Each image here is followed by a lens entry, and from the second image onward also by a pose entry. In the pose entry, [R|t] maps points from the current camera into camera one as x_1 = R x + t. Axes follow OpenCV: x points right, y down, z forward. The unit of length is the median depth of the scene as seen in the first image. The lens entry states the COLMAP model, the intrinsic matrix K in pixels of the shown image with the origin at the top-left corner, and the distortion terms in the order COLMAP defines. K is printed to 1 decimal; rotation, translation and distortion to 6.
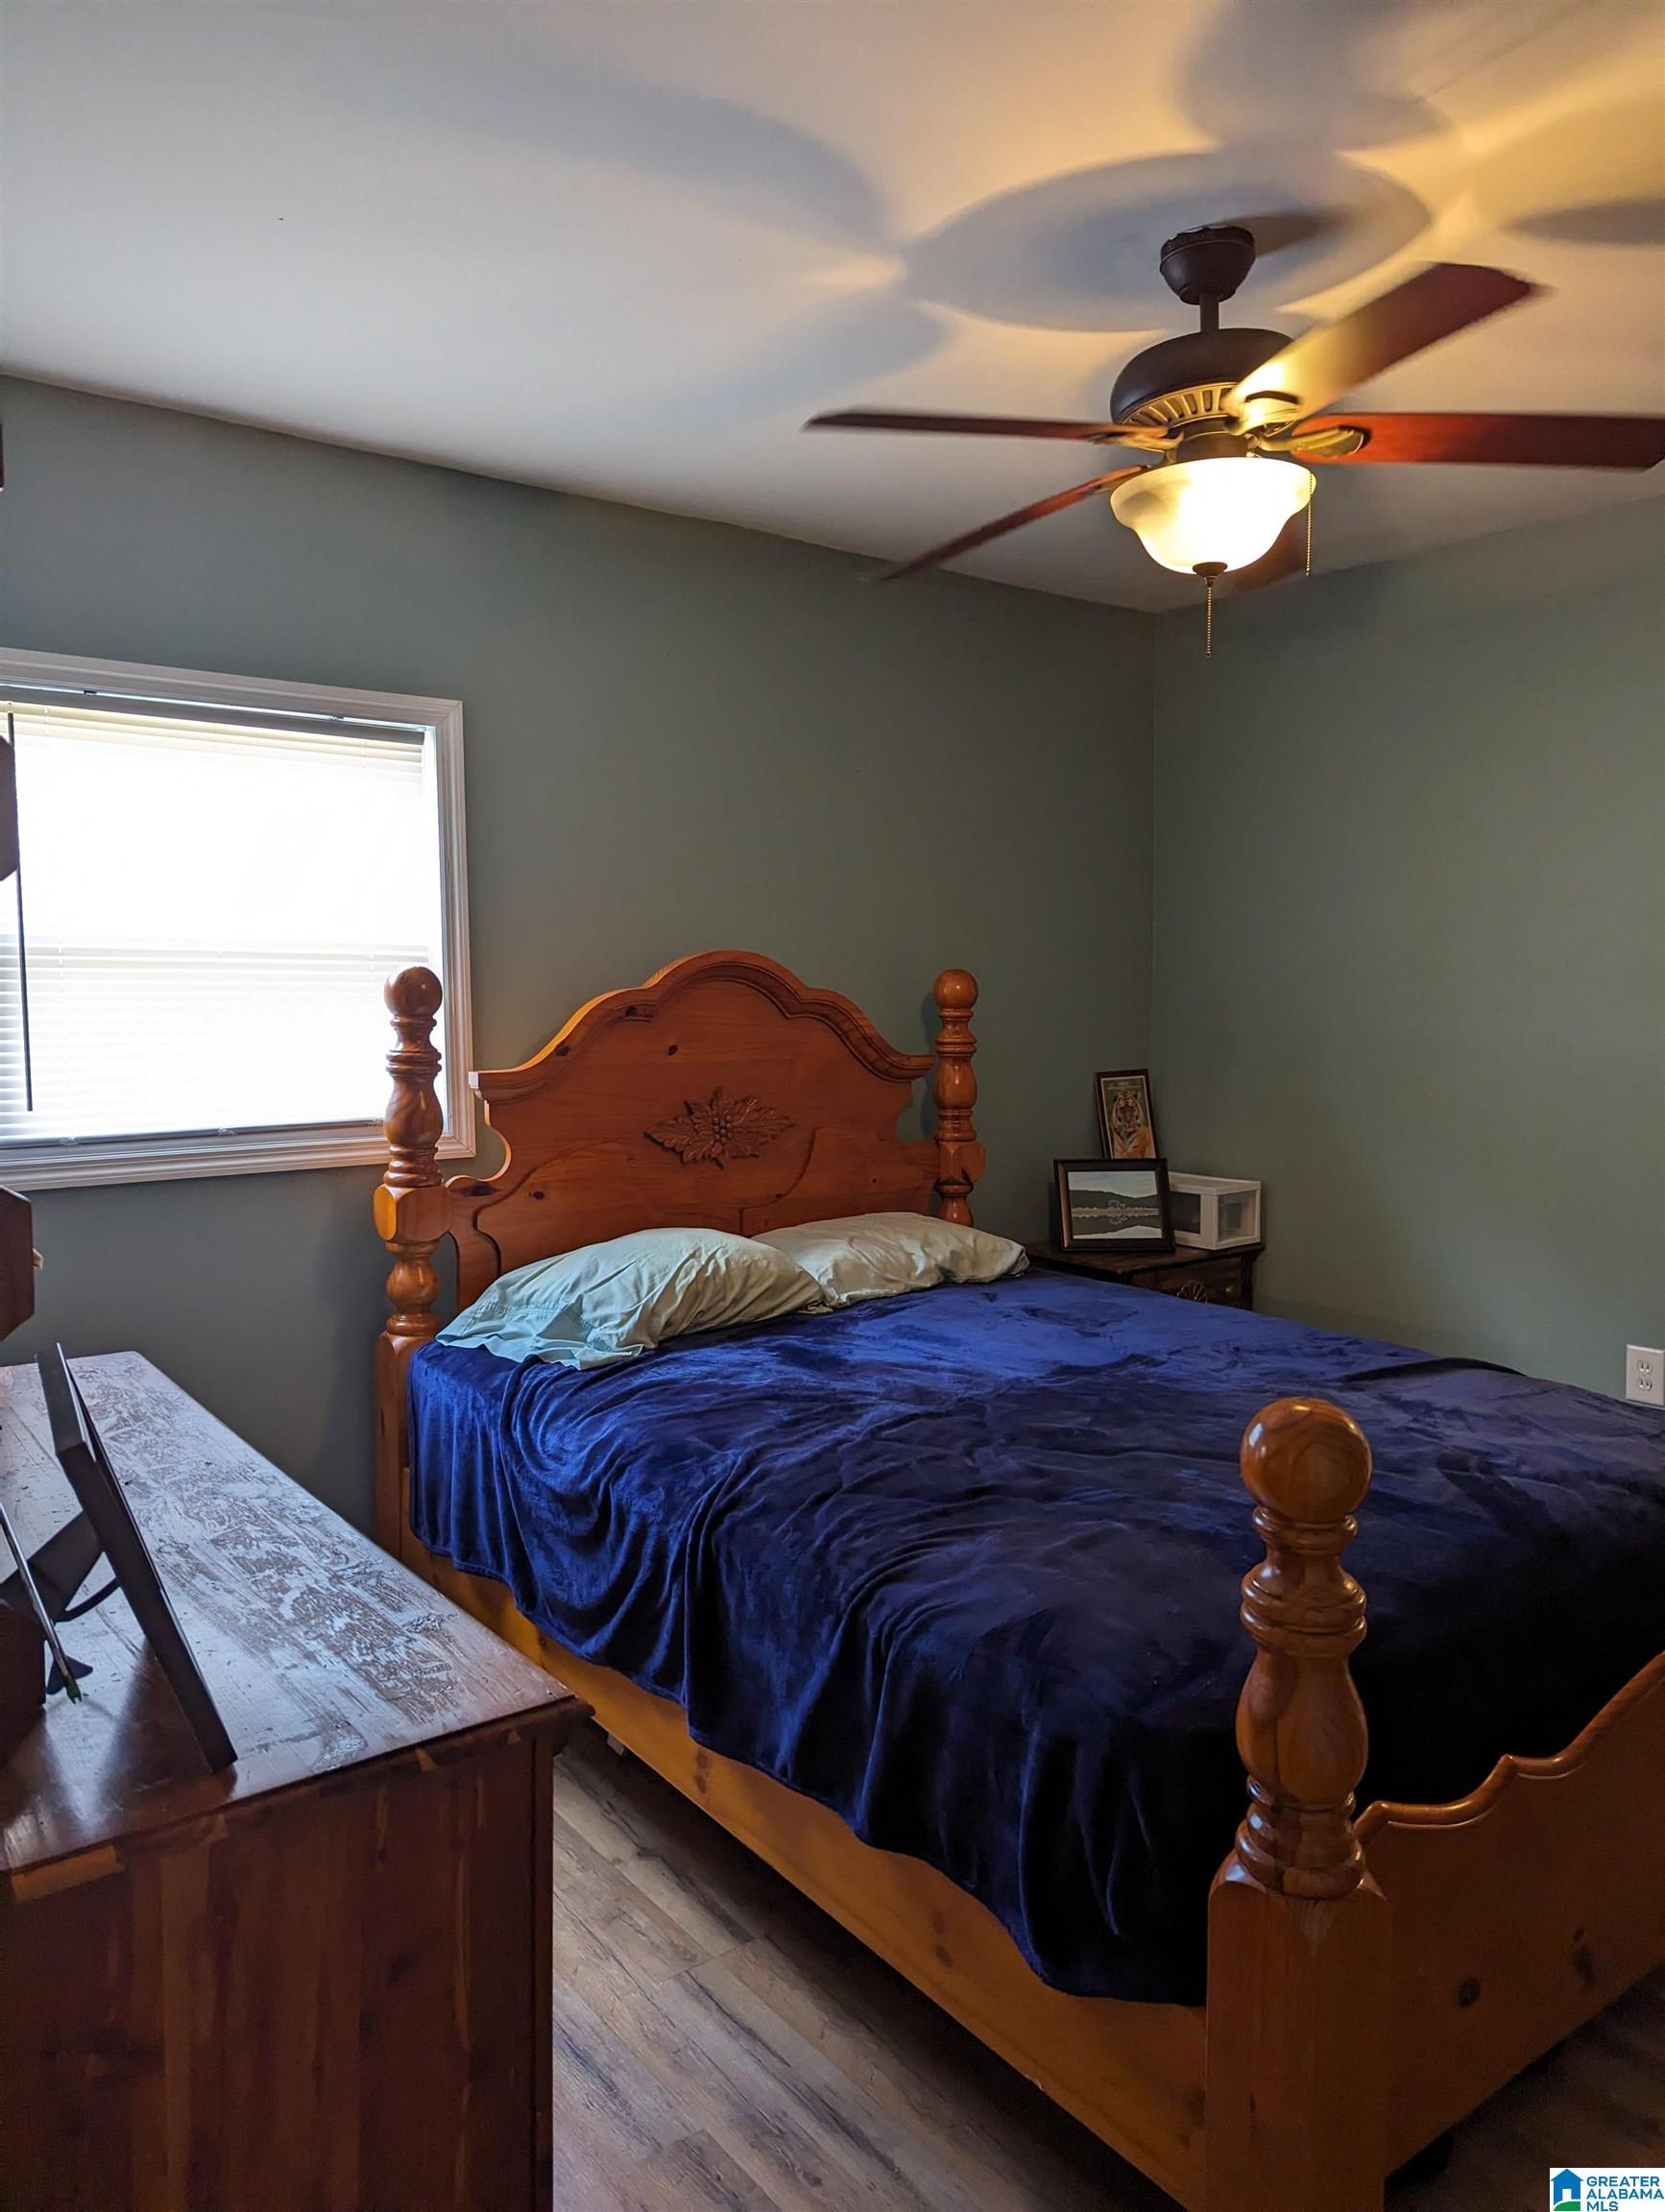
lens RADIAL K [[1568.2, 0, 833.2], [0, 1568.2, 1106.9], [0, 0, 1]] dist [0.061996, -0.048076]
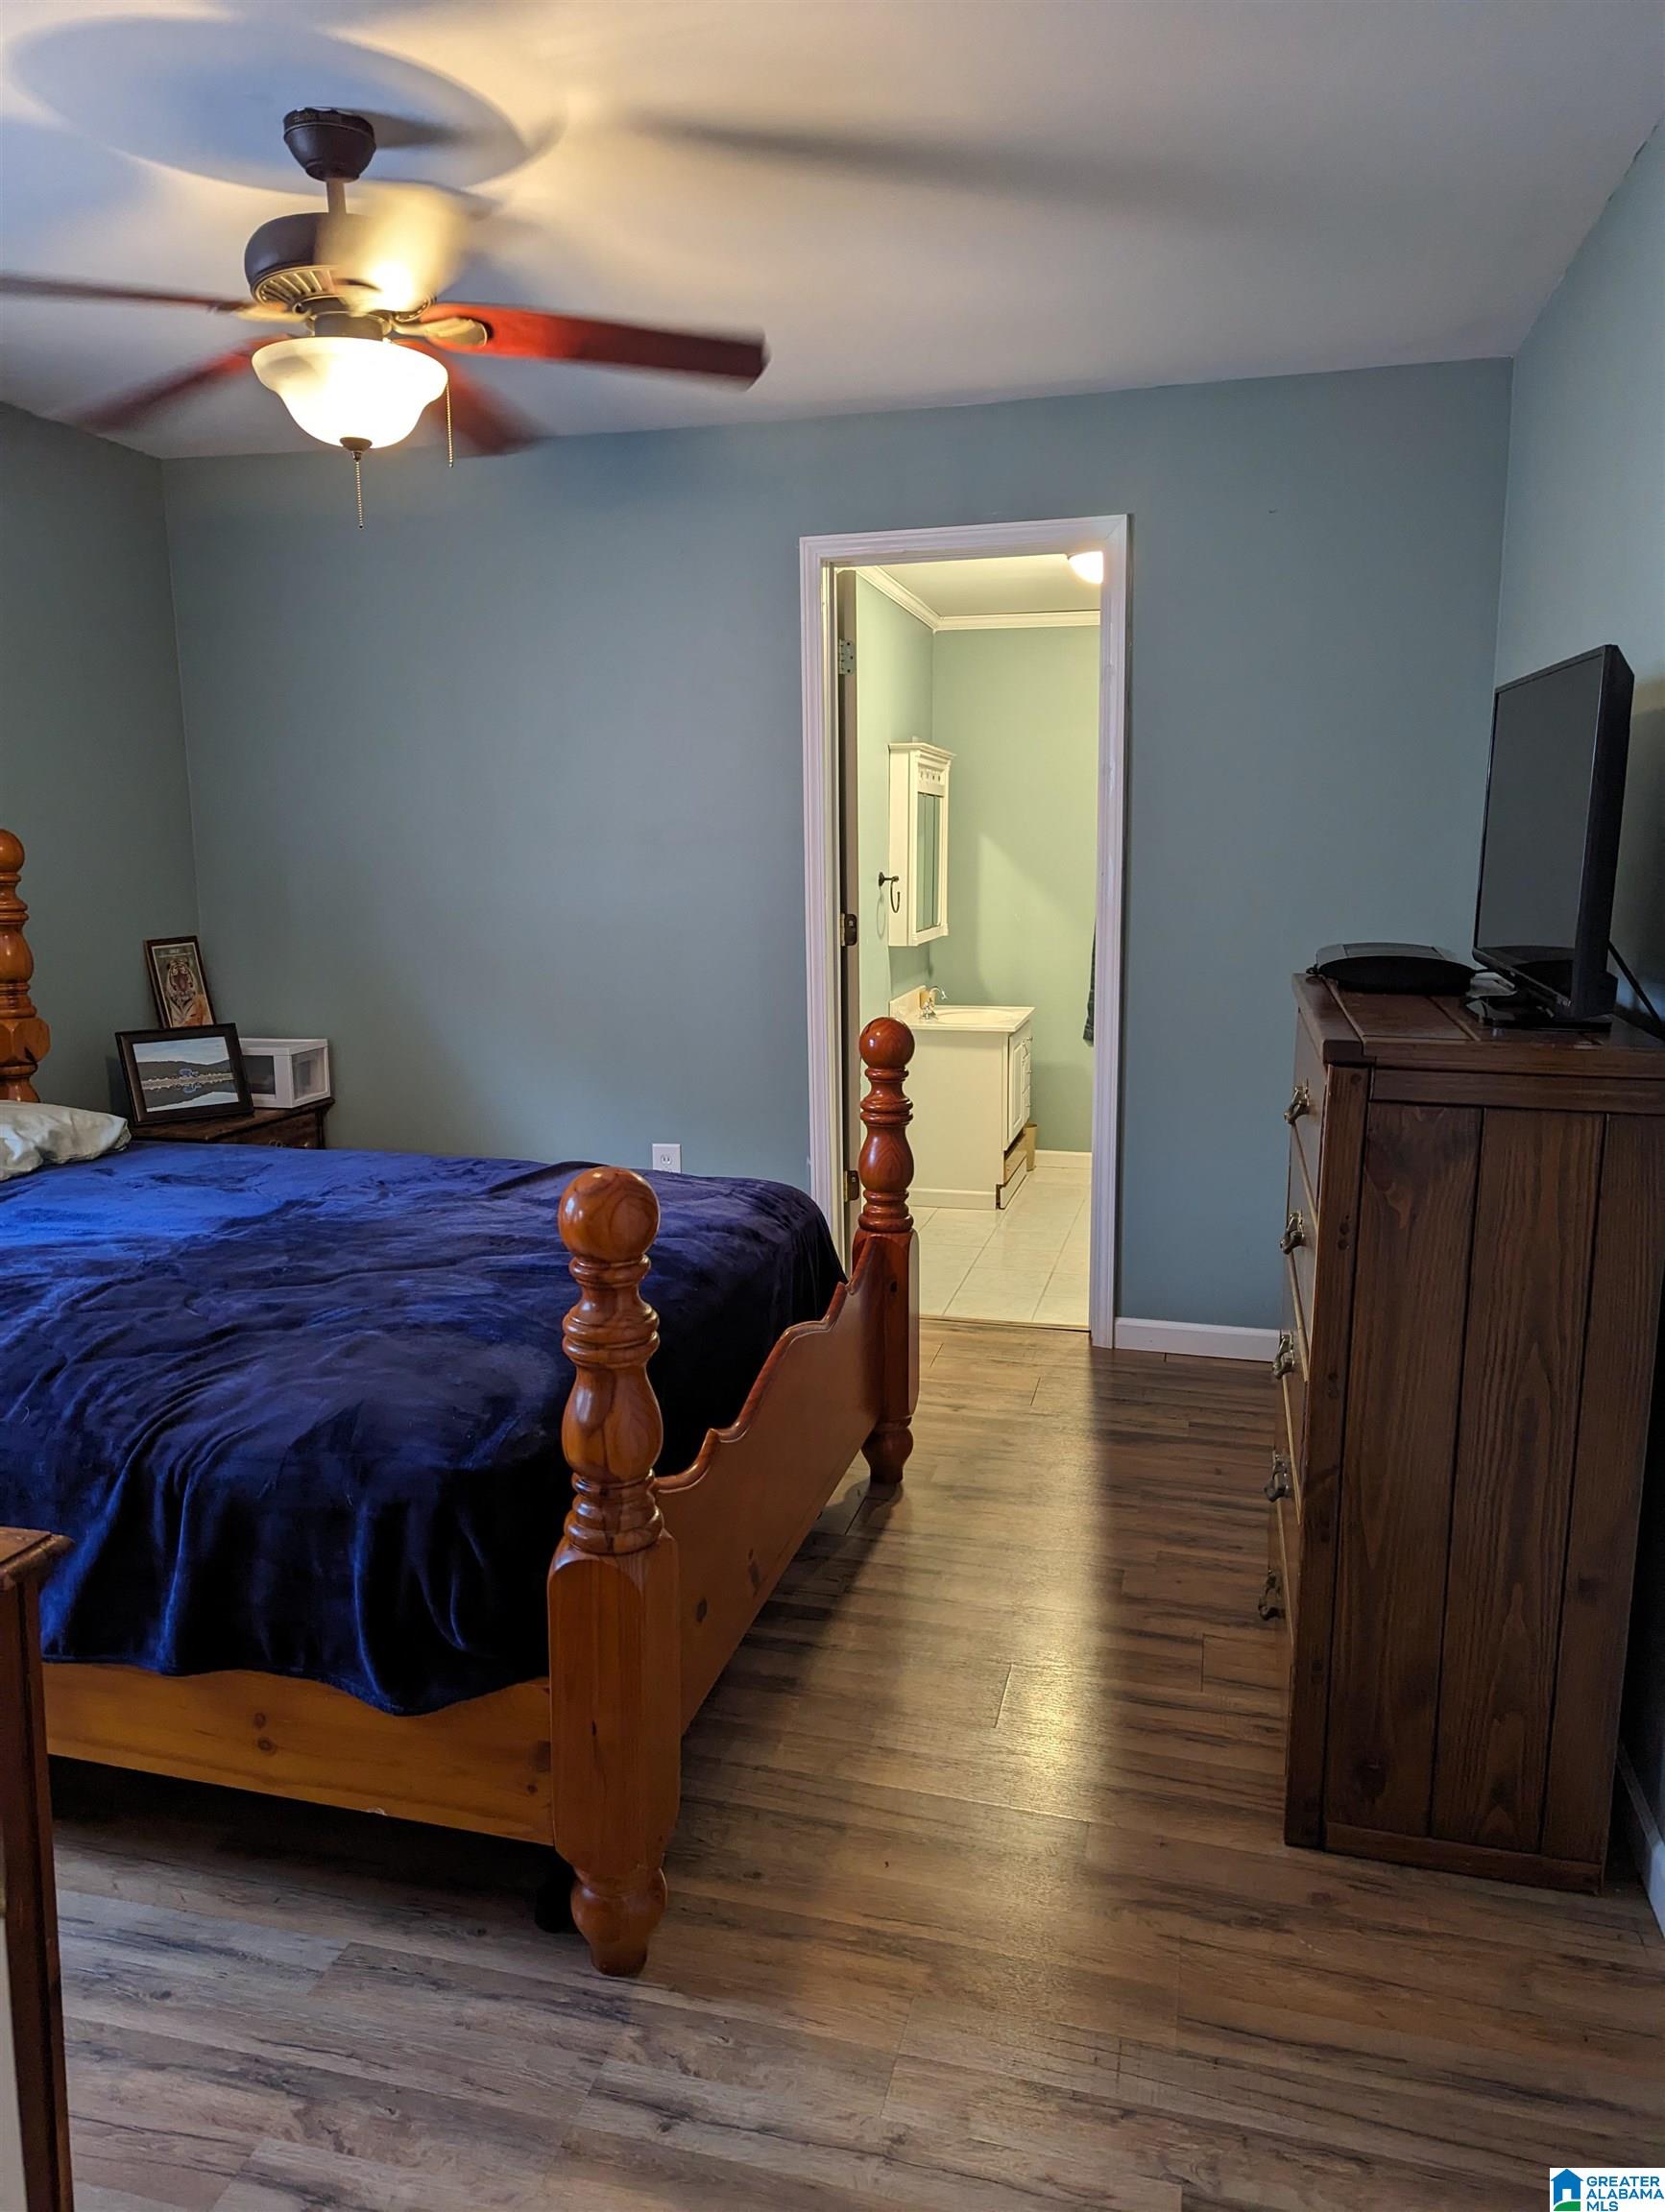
lens RADIAL K [[1568.2, 0, 814.1], [0, 1568.2, 1098.0], [0, 0, 1]] dist [0.061996, -0.048076]
pose [[0.789062, -0.101430, 0.605881, -0.219560], [0.058188, 0.994181, 0.090655, 0.020221], [-0.611551, -0.036277, 0.790373, -0.051861]]
